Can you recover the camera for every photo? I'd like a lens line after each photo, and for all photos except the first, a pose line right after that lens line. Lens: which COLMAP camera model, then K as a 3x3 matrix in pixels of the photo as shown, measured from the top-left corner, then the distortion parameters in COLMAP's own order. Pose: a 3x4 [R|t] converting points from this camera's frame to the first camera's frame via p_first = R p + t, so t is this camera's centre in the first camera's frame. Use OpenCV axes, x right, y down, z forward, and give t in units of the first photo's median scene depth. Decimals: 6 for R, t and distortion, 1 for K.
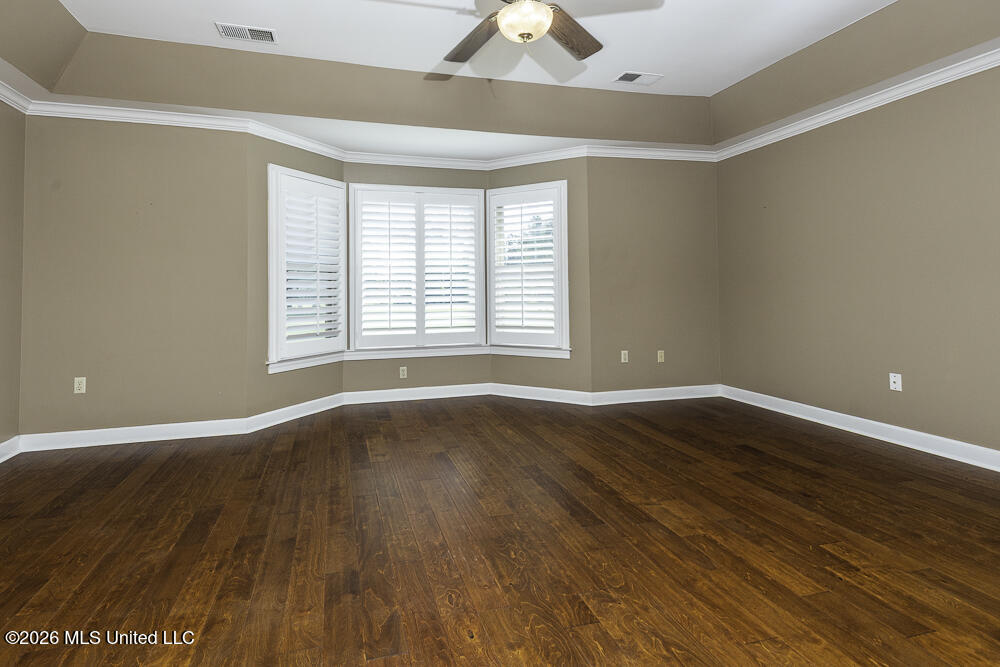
lens RADIAL K [[476.9, 0, 498.4], [0, 476.9, 290.1], [0, 0, 1]] dist [0.038636, -0.009499]
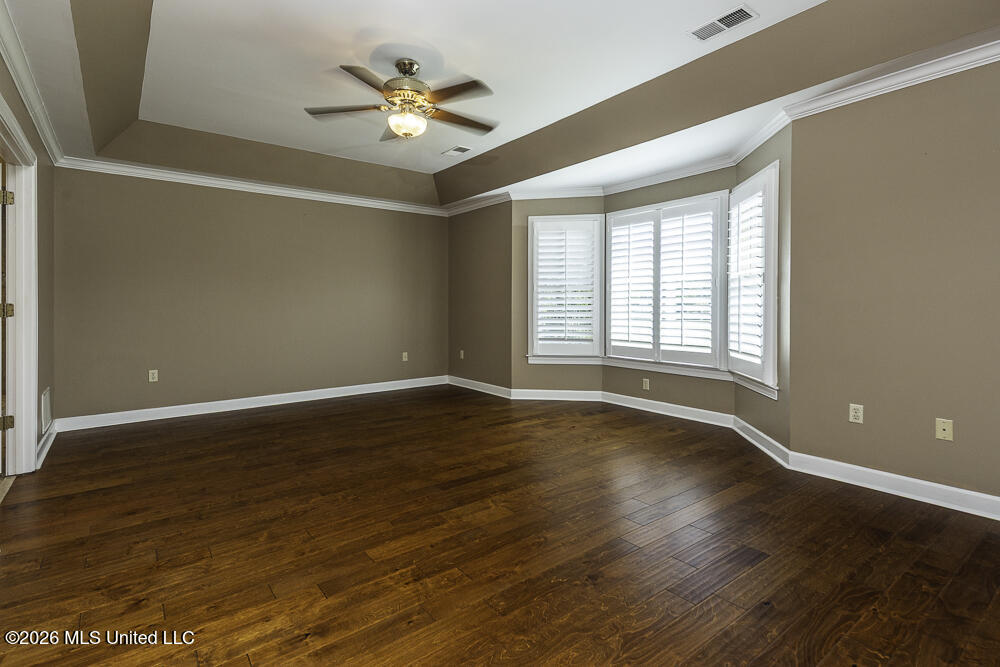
lens RADIAL K [[483.2, 0, 491.5], [0, 483.2, 307.9], [0, 0, 1]] dist [0.051098, -0.020531]
pose [[0.385330, 0.015883, -0.922642, 0.847838], [-0.009780, 0.999866, 0.013128, -0.007870], [0.922727, 0.003965, 0.385434, 0.364257]]
